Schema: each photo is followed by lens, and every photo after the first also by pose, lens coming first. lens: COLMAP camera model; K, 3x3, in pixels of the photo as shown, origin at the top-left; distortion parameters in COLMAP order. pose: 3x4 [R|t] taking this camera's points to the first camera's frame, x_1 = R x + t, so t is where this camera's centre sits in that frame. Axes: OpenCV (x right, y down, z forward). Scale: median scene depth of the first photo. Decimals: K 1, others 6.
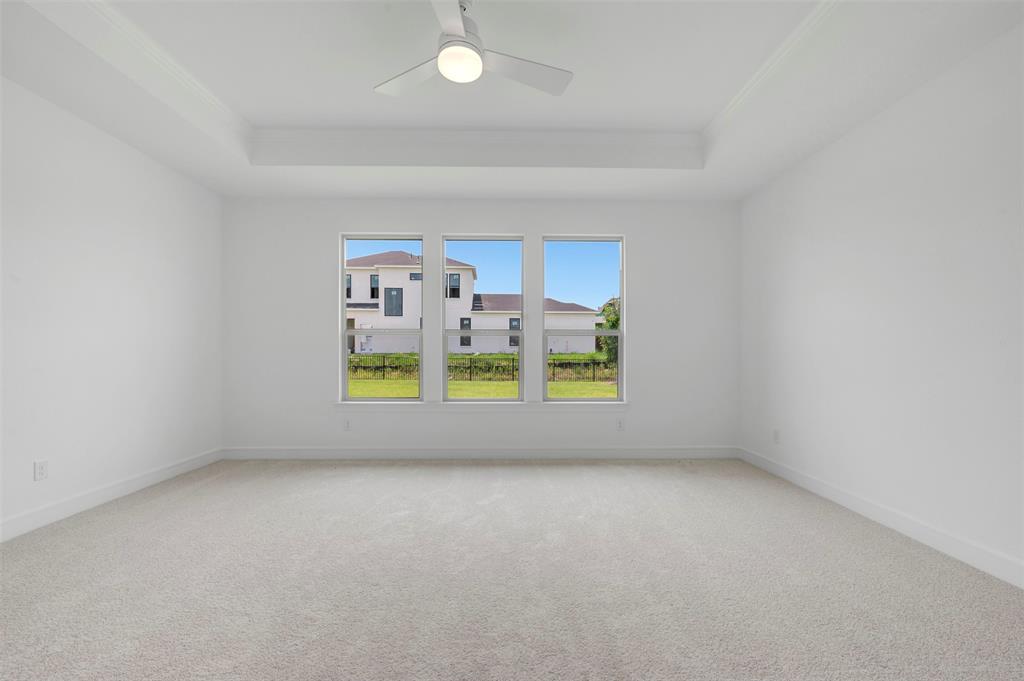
lens RADIAL K [[416.4, 0, 536.6], [0, 416.4, 349.1], [0, 0, 1]] dist [0.001716, 0.000066]
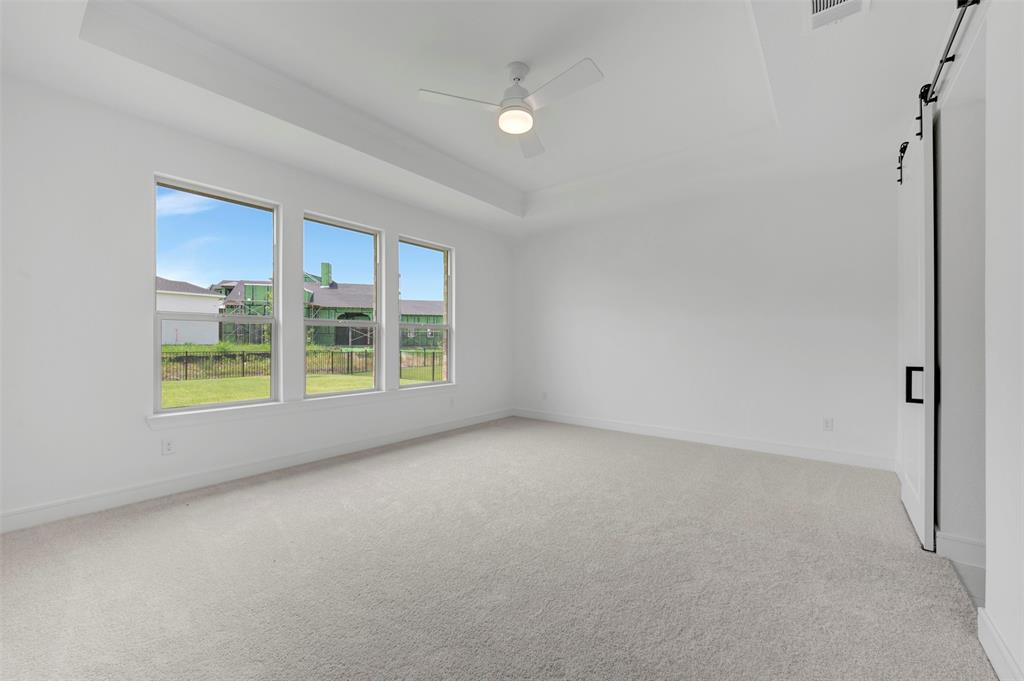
lens RADIAL K [[411.5, 0, 514.8], [0, 411.5, 341.3], [0, 0, 1]] dist [0.001945, -0.000867]
pose [[0.615331, 0.002420, 0.788265, -0.388317], [-0.005224, 0.999986, 0.001007, 0.000606], [-0.788252, -0.004737, 0.615335, 0.067480]]
